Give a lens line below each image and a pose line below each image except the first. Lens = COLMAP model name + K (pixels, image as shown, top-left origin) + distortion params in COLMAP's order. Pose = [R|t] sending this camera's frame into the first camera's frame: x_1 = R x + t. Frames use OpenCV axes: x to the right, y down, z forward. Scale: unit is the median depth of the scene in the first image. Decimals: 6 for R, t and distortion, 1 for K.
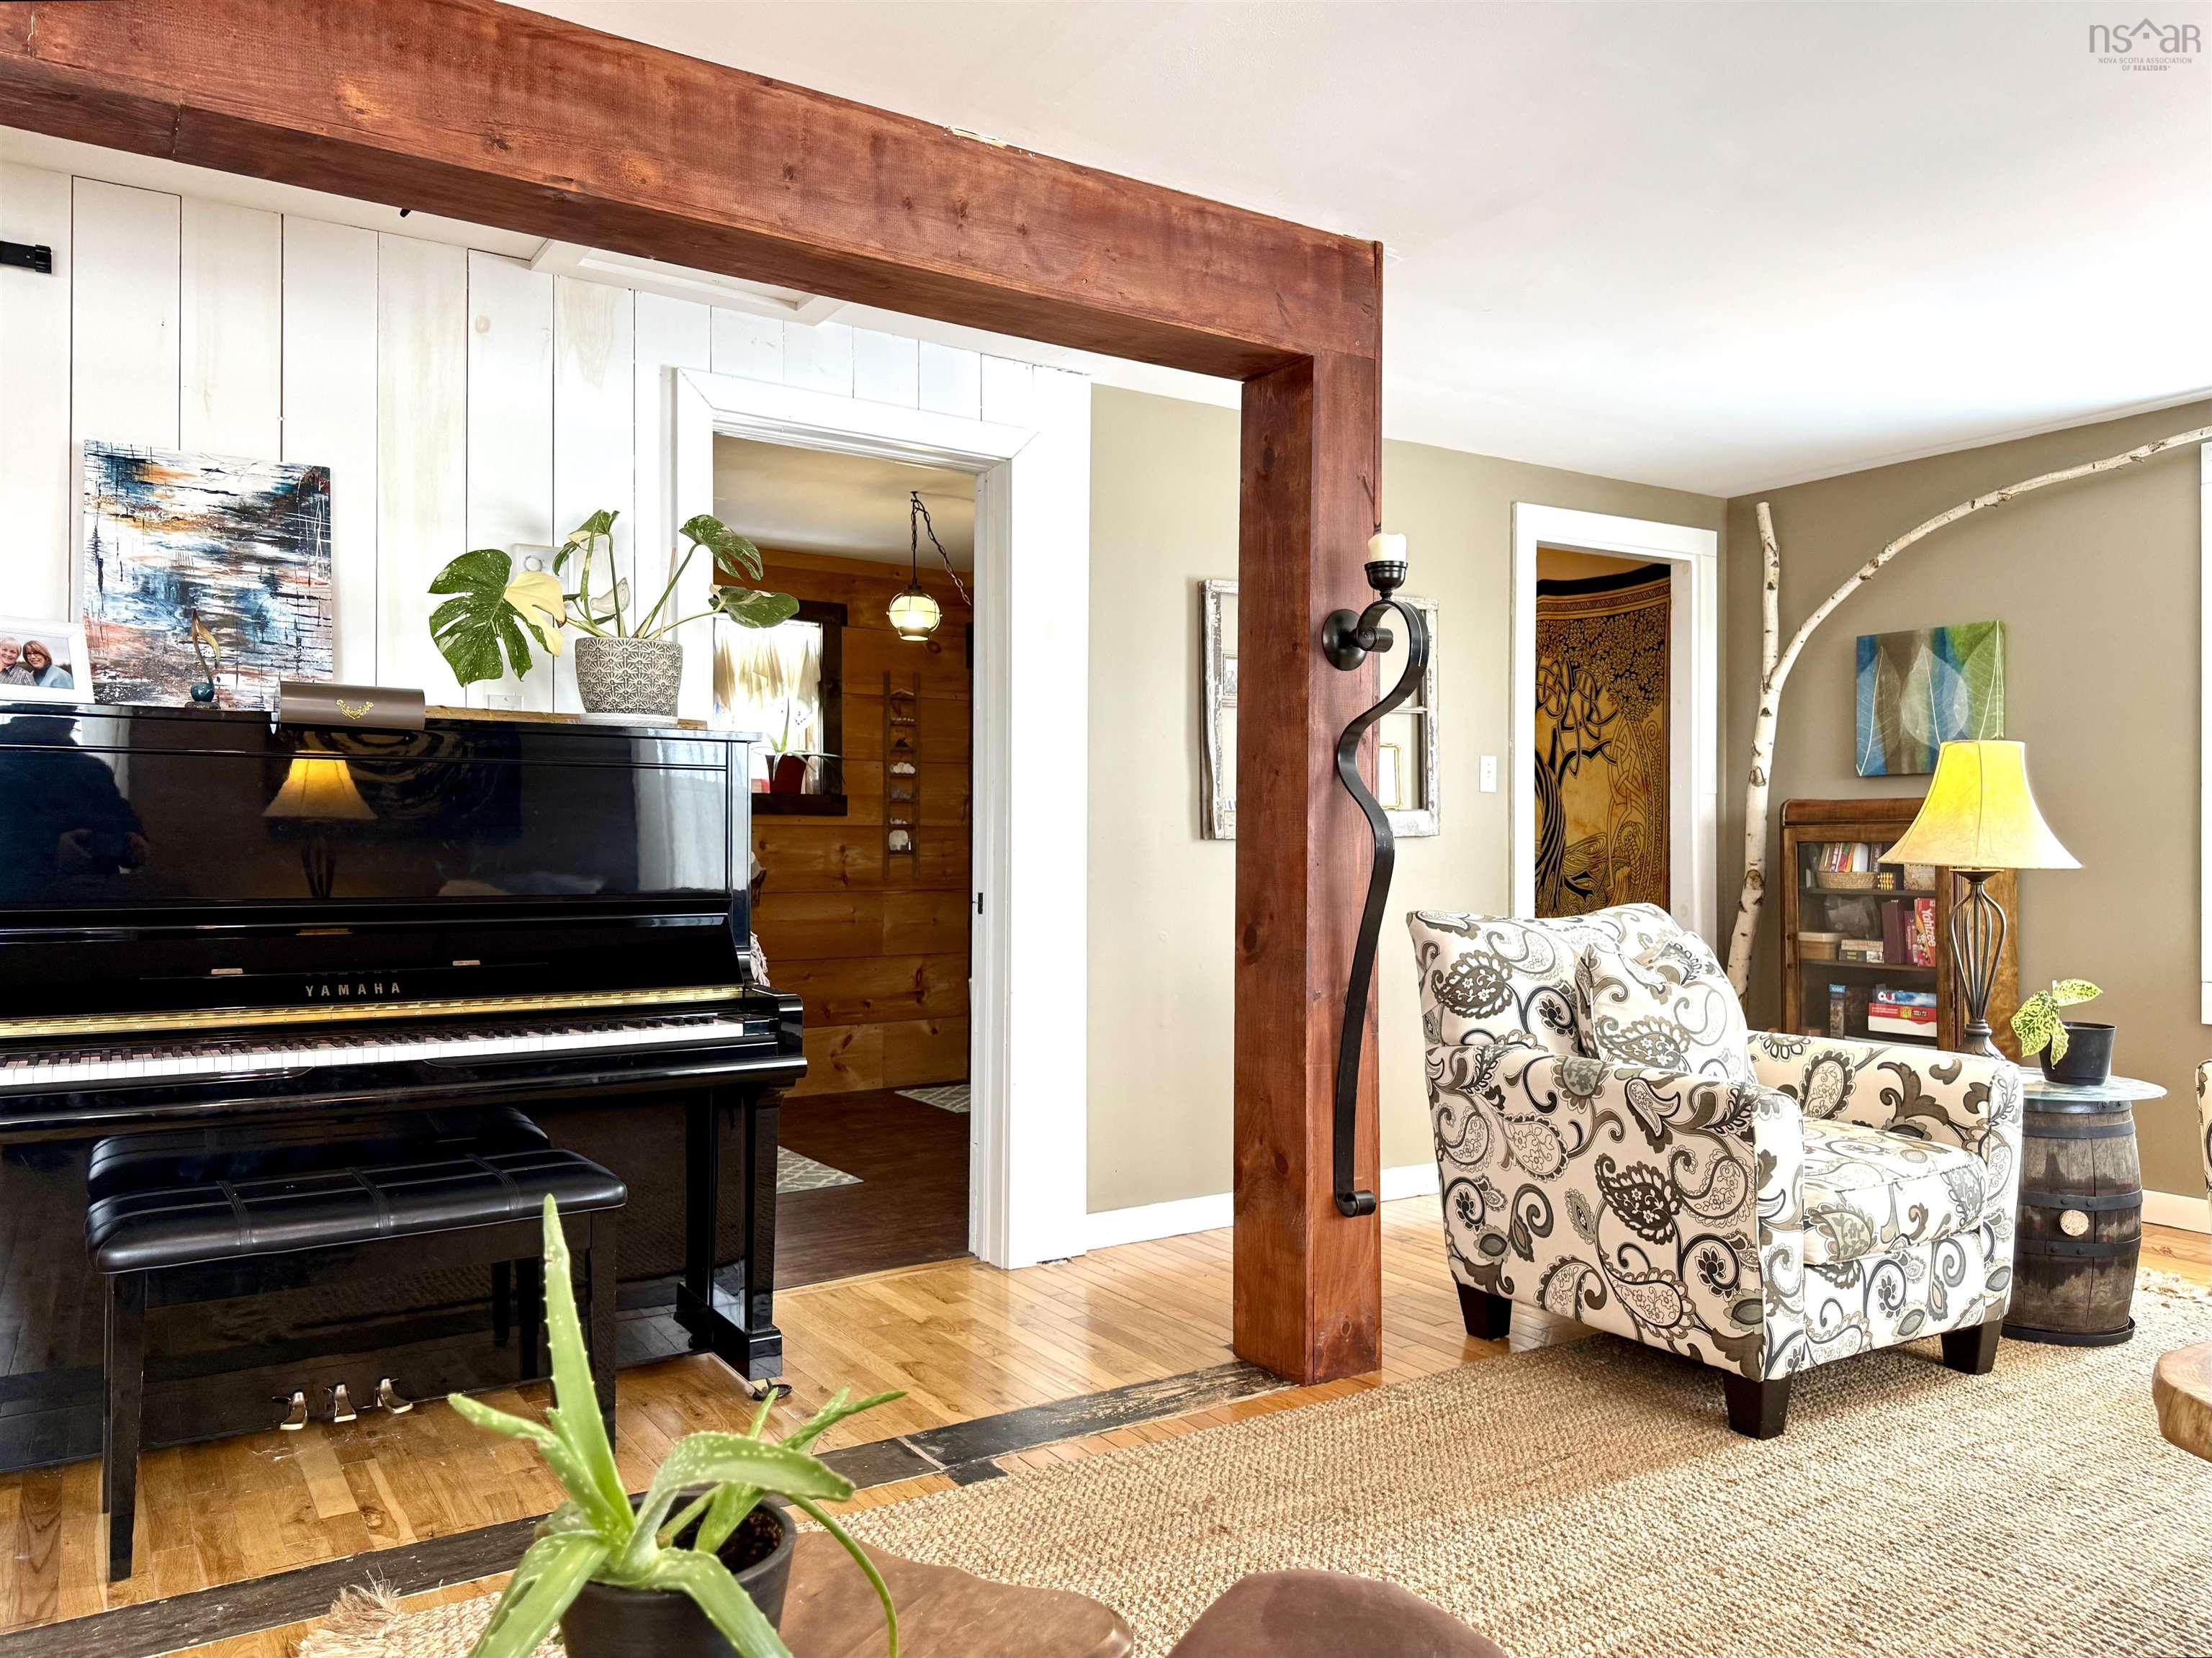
lens RADIAL K [[1588.1, 0, 1099.6], [0, 1588.1, 825.9], [0, 0, 1]] dist [0.061761, -0.075950]
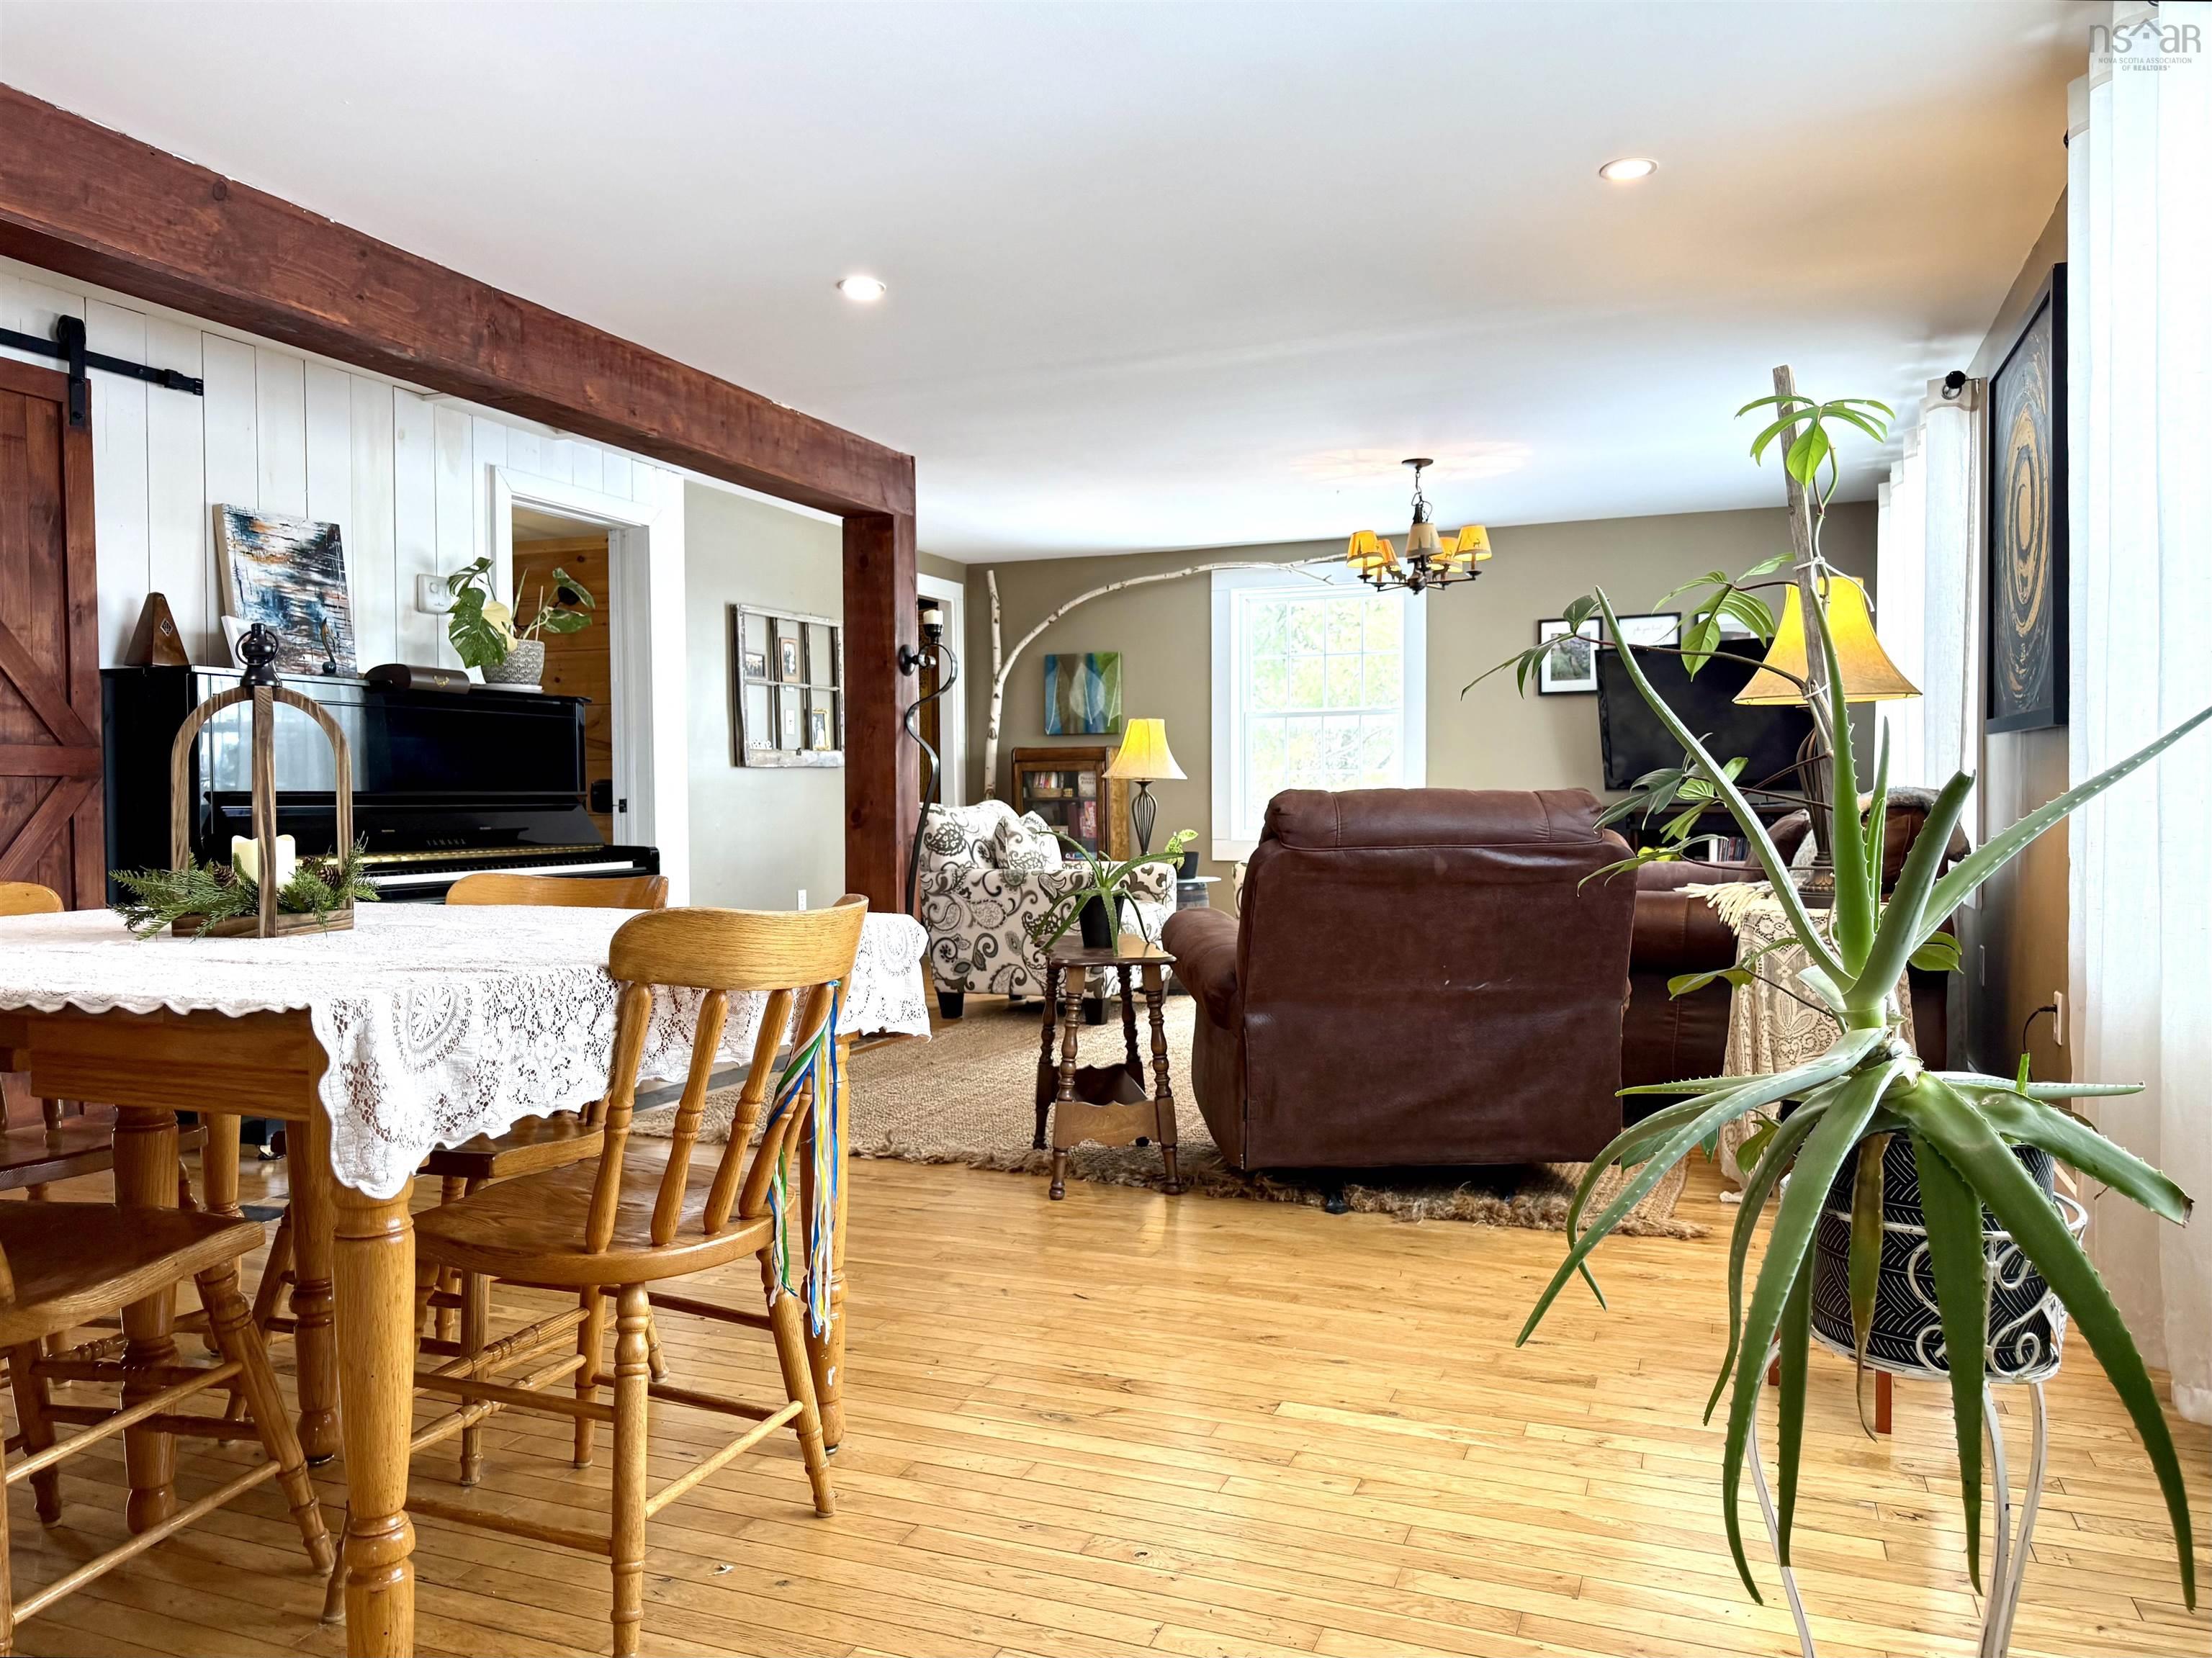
lens RADIAL K [[1545.3, 0, 1111.6], [0, 1545.3, 827.3], [0, 0, 1]] dist [0.063805, -0.085152]
pose [[0.816428, -0.018915, 0.577137, -0.728662], [0.000756, 0.999498, 0.031687, 0.027470], [-0.577447, -0.025434, 0.816032, -0.691319]]
